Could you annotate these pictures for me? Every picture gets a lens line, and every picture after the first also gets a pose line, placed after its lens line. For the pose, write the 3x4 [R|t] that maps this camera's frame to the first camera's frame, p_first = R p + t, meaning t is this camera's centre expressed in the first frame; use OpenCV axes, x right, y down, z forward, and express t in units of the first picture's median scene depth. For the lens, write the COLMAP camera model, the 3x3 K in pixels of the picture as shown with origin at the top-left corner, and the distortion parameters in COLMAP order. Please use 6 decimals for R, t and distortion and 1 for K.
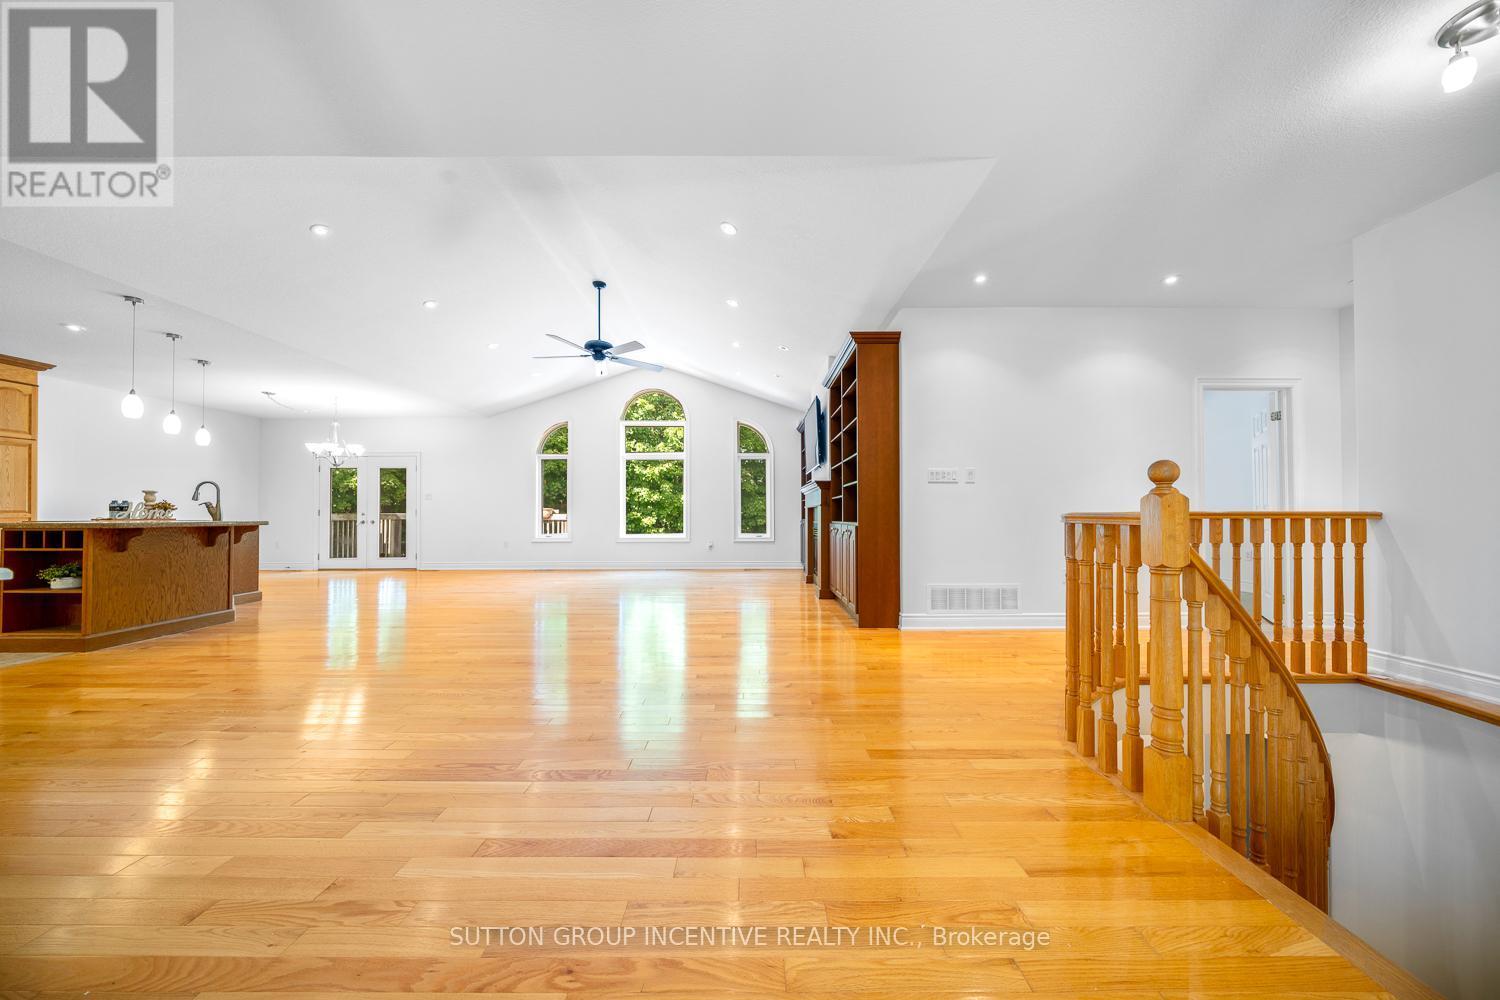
lens RADIAL K [[510.0, 0, 749.9], [0, 510.0, 507.3], [0, 0, 1]] dist [-0.006862, -0.000074]
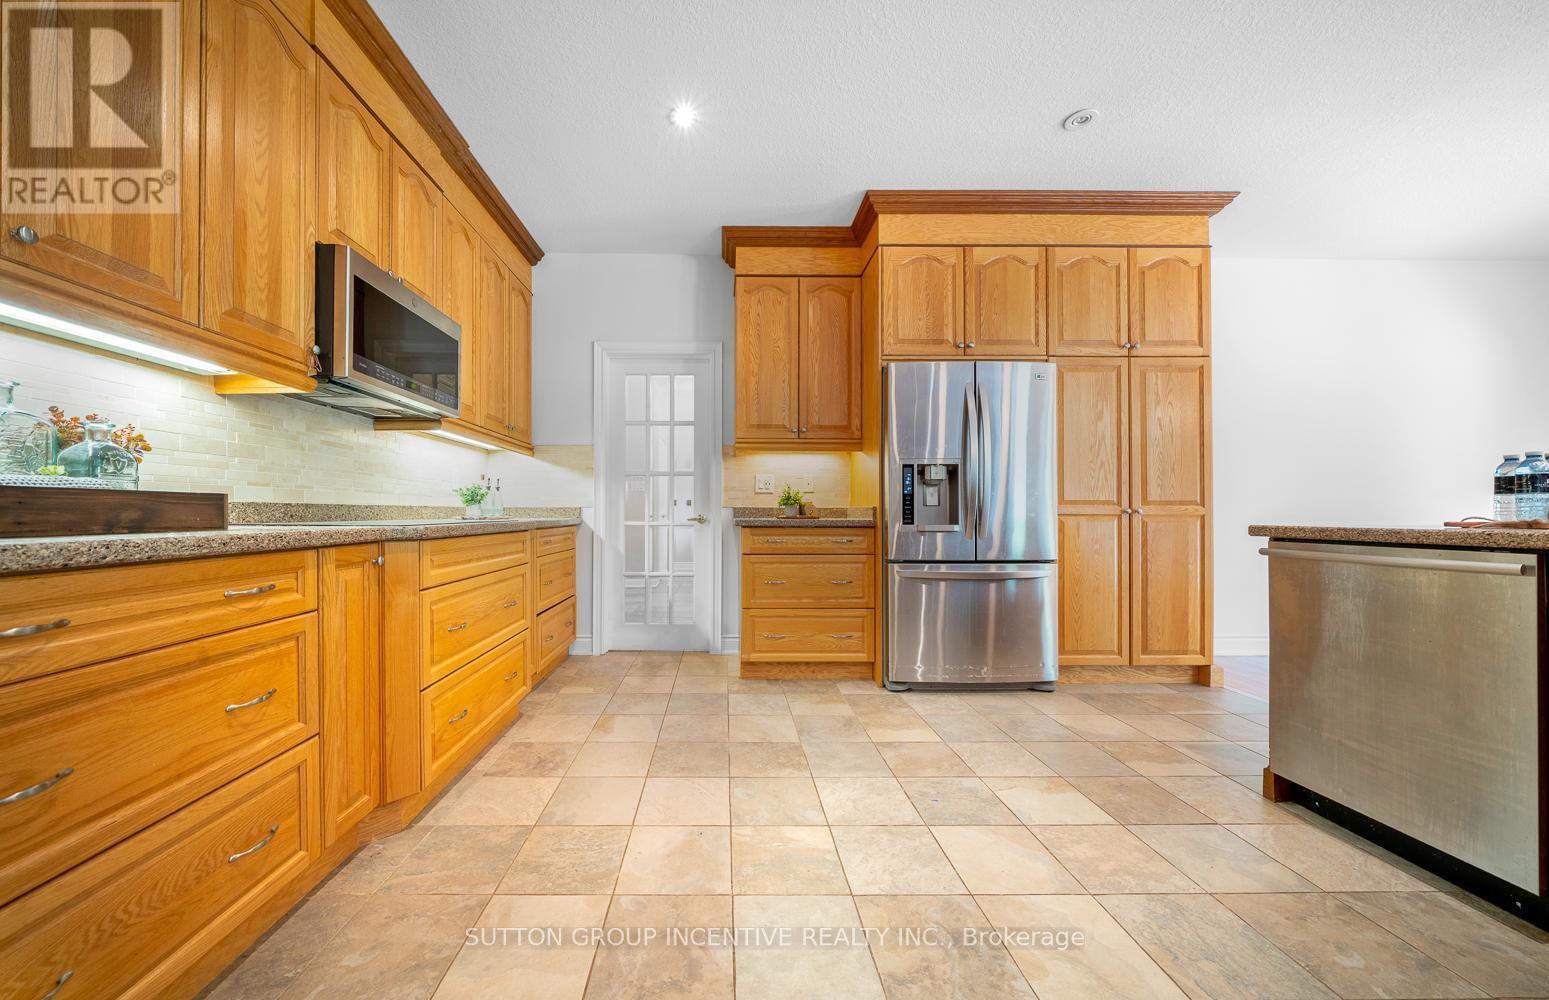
lens RADIAL K [[539.4, 0, 730.3], [0, 539.4, 507.6], [0, 0, 1]] dist [0.000332, 0.000037]
pose [[0.001772, -0.007887, -0.999967, -0.788752], [0.014155, 0.999869, -0.007861, 0.009517], [0.999898, -0.014141, 0.001883, 0.466004]]
